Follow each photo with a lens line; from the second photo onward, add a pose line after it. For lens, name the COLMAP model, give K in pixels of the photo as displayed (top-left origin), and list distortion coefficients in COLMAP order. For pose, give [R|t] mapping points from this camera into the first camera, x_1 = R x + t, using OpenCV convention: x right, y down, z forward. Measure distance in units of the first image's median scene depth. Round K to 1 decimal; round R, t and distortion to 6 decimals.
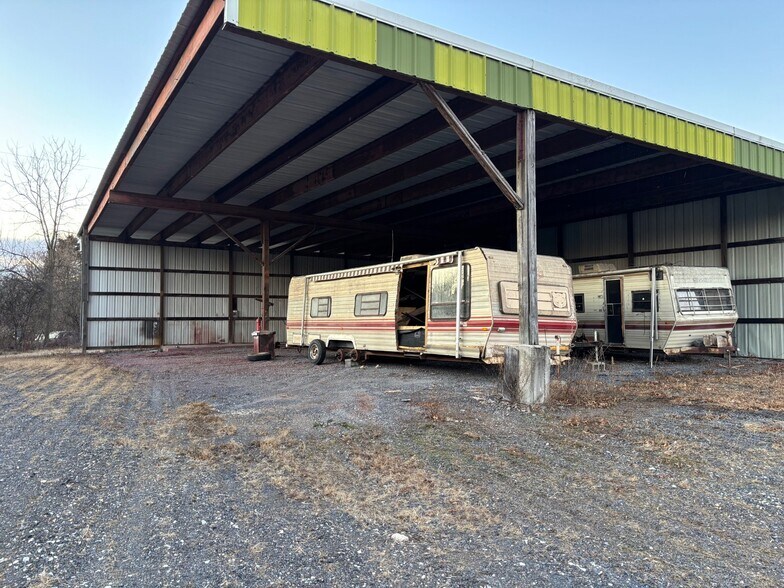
lens RADIAL K [[551.4, 0, 392.6], [0, 551.4, 292.1], [0, 0, 1]] dist [0.025028, -0.010111]
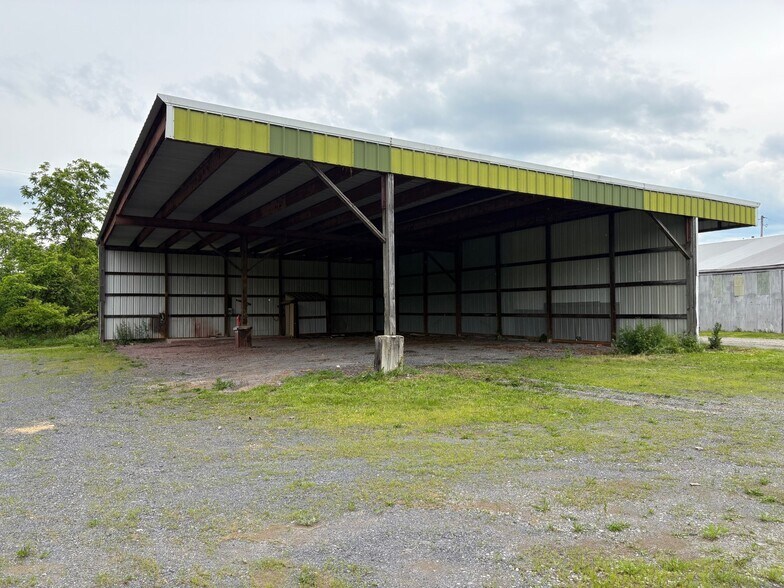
lens RADIAL K [[551.4, 0, 392.5], [0, 551.4, 298.7], [0, 0, 1]] dist [0.025028, -0.010111]
pose [[0.999260, -0.005758, -0.038029, 0.168689], [0.006636, 0.999714, 0.022995, -0.018673], [0.037886, -0.023230, 0.999012, -0.243720]]
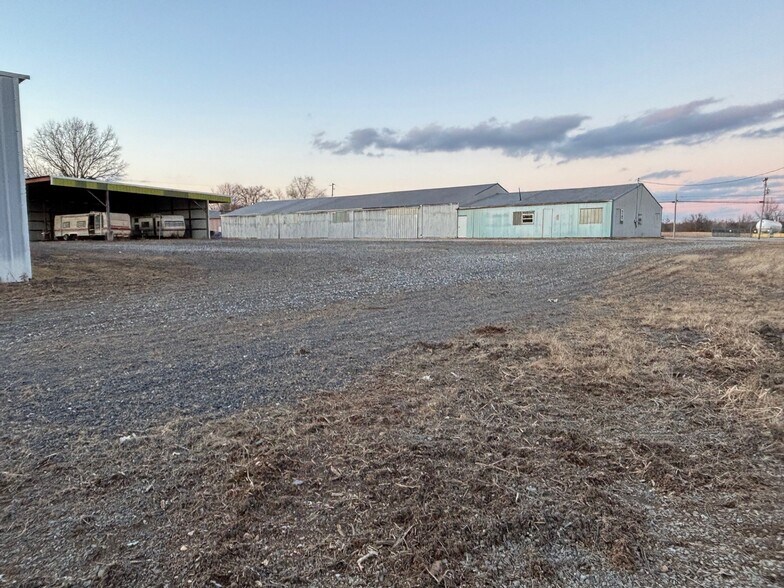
lens RADIAL K [[551.4, 0, 389.2], [0, 551.4, 291.3], [0, 0, 1]] dist [0.025028, -0.010111]
pose [[0.920017, -0.042084, 0.389613, 0.358566], [-0.012143, 0.990678, 0.135683, -0.058336], [-0.391691, -0.129562, 0.910929, -3.046948]]
